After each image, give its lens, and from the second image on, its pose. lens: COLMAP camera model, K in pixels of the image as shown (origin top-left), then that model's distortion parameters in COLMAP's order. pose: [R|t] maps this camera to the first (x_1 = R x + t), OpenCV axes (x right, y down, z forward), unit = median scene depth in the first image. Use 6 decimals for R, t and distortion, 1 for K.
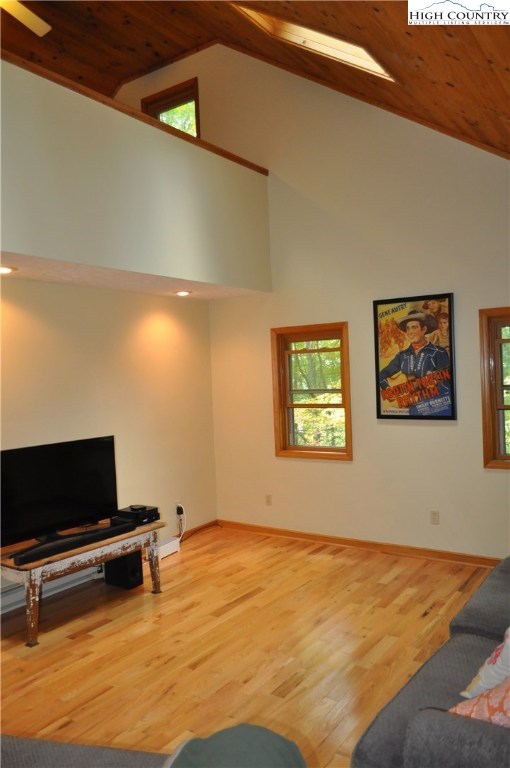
lens RADIAL K [[605.6, 0, 252.0], [0, 605.6, 385.2], [0, 0, 1]] dist [-0.017395, -0.004903]
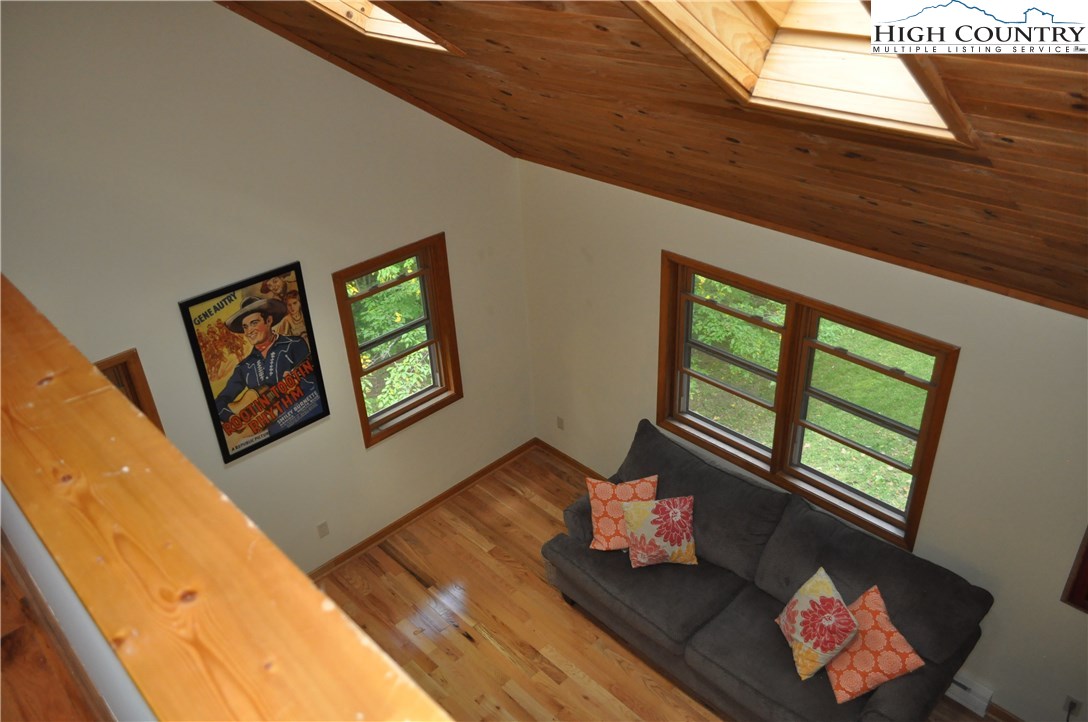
lens RADIAL K [[858.0, 0, 540.6], [0, 858.0, 359.6], [0, 0, 1]] dist [-0.017395, -0.004903]
pose [[0.207759, -0.472086, 0.856721, -0.483004], [0.065746, 0.880590, 0.469296, -0.475894], [-0.975968, -0.041175, 0.213988, 0.495117]]
